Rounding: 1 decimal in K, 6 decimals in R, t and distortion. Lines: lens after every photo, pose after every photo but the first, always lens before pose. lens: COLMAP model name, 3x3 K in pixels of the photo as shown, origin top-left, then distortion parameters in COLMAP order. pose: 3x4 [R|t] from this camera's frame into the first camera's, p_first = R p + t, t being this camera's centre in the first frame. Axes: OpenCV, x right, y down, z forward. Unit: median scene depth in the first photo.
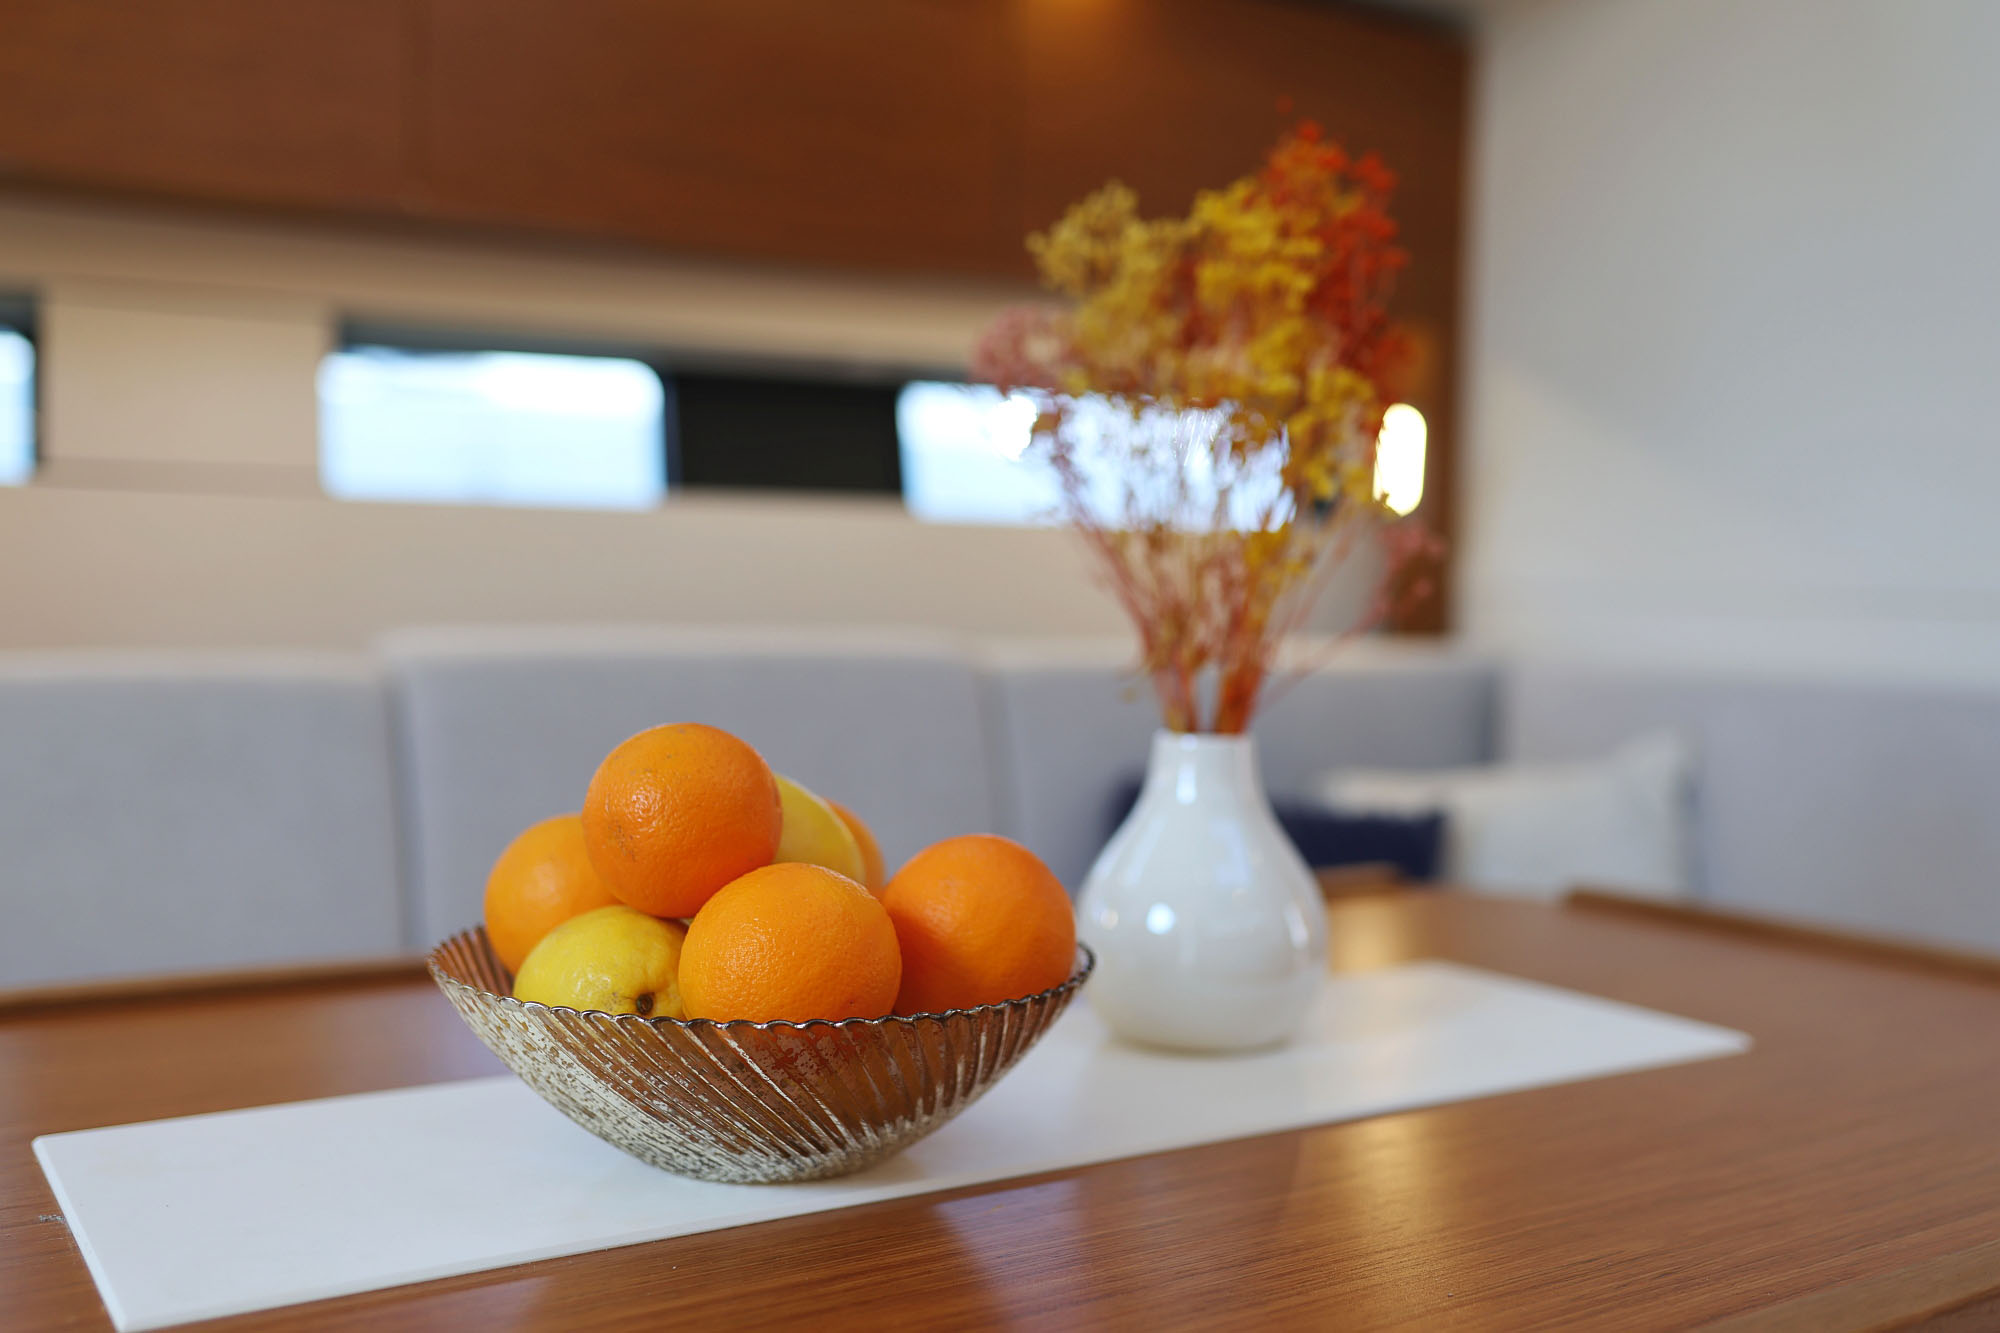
lens RADIAL K [[2032.3, 0, 1000.0], [0, 2032.3, 666.5], [0, 0, 1]] dist [0.000386, 0.000007]
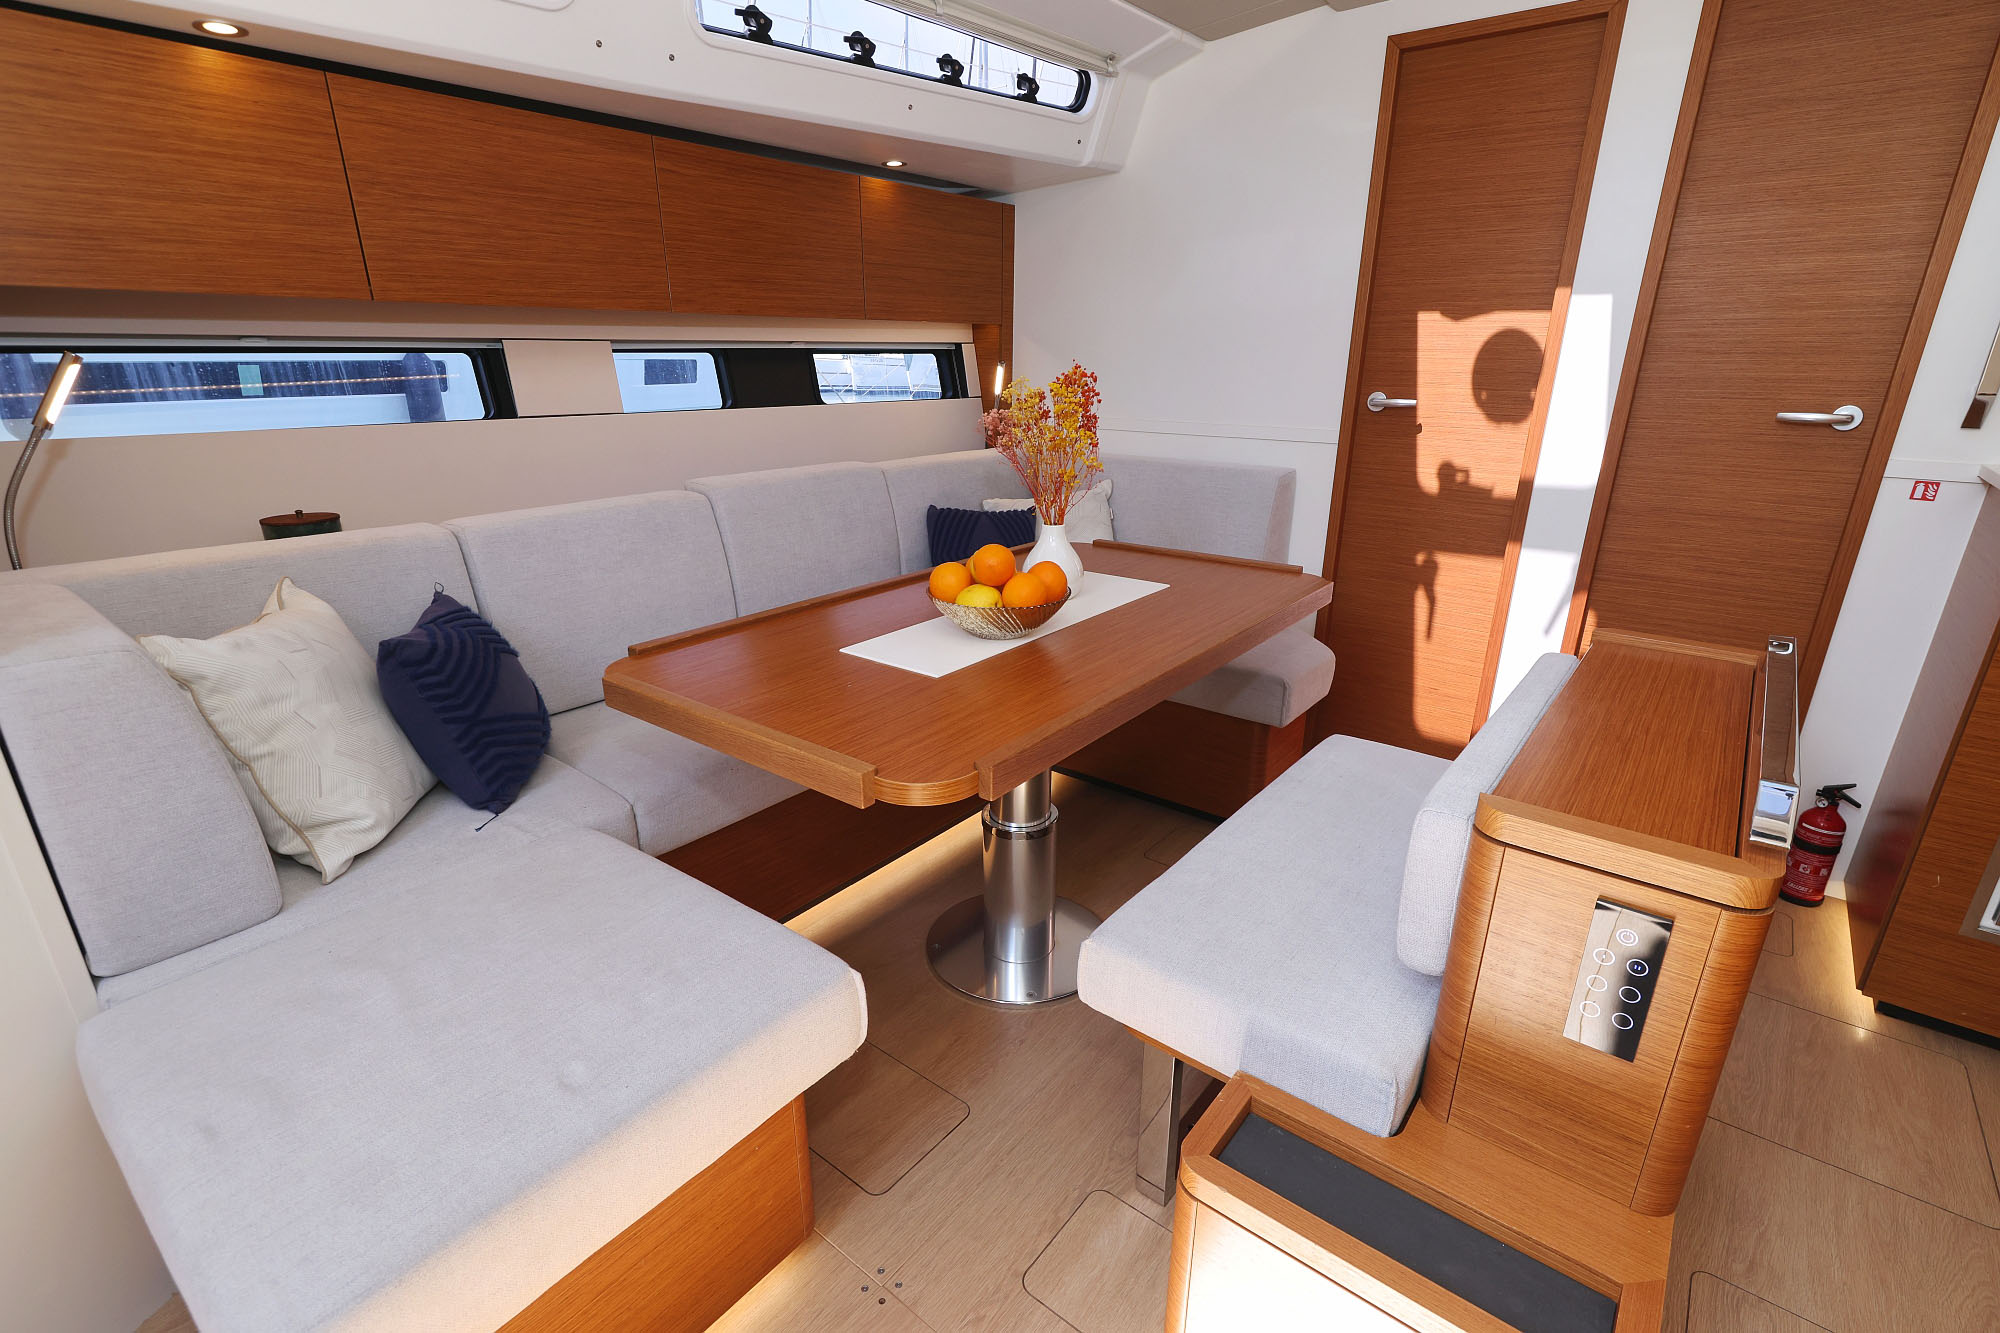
lens RADIAL K [[913.9, 0, 989.3], [0, 913.9, 681.6], [0, 0, 1]] dist [0.000867, -0.000312]
pose [[0.957823, -0.109596, 0.265639, -0.222665], [0.028326, 0.955921, 0.292254, -0.084971], [-0.285959, -0.272403, 0.918708, -0.298511]]
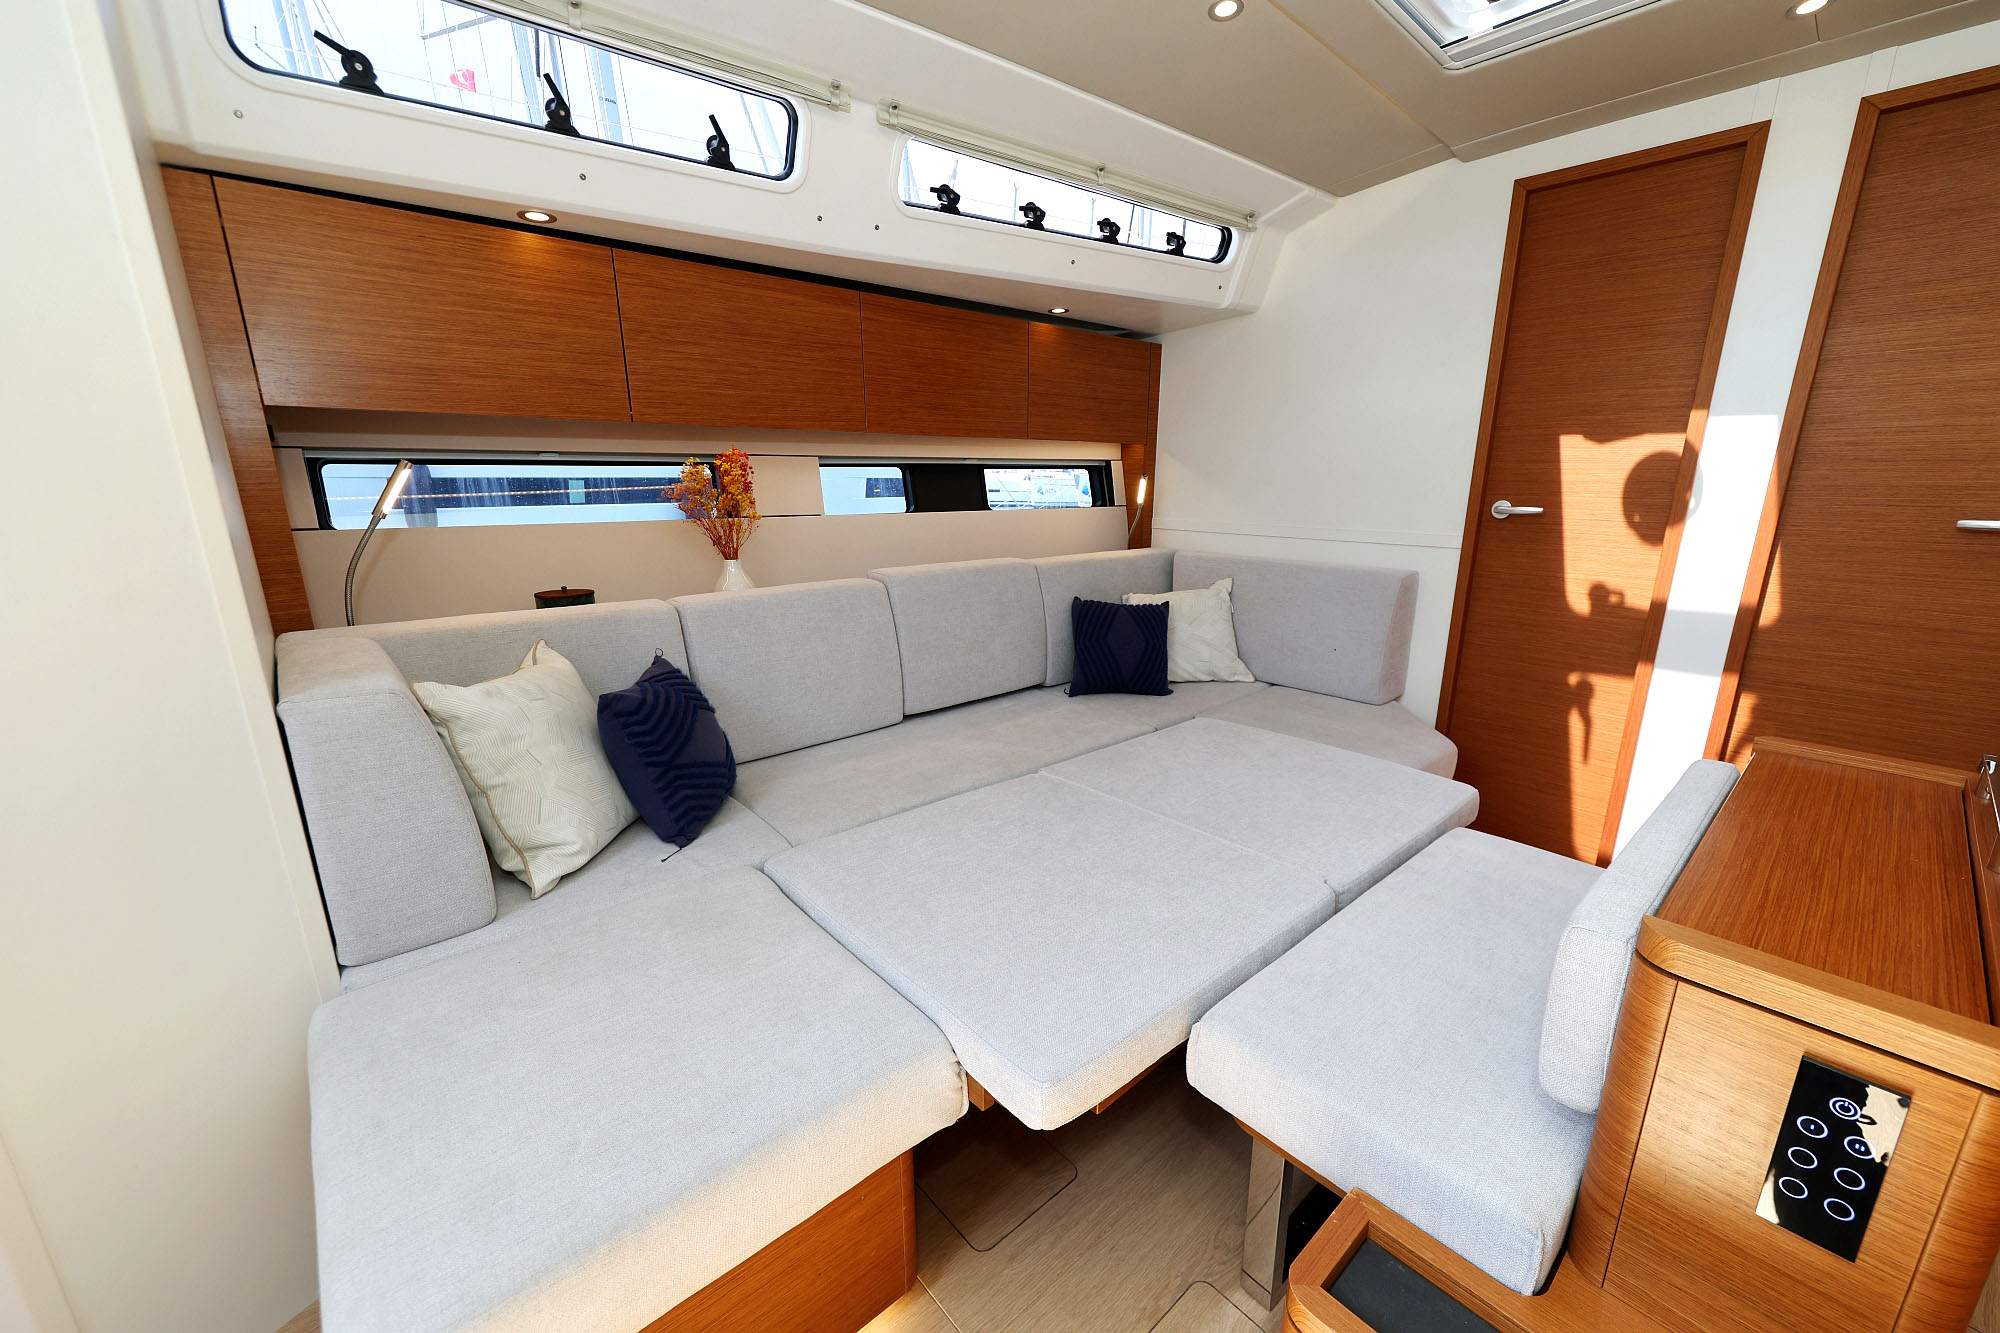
lens RADIAL K [[780.2, 0, 1010.6], [0, 780.2, 683.2], [0, 0, 1]] dist [0.000662, -0.000572]
pose [[0.991171, -0.046381, 0.124211, -0.200190], [0.019812, 0.978112, 0.207132, -0.074809], [-0.131100, -0.202843, 0.970396, -0.257540]]
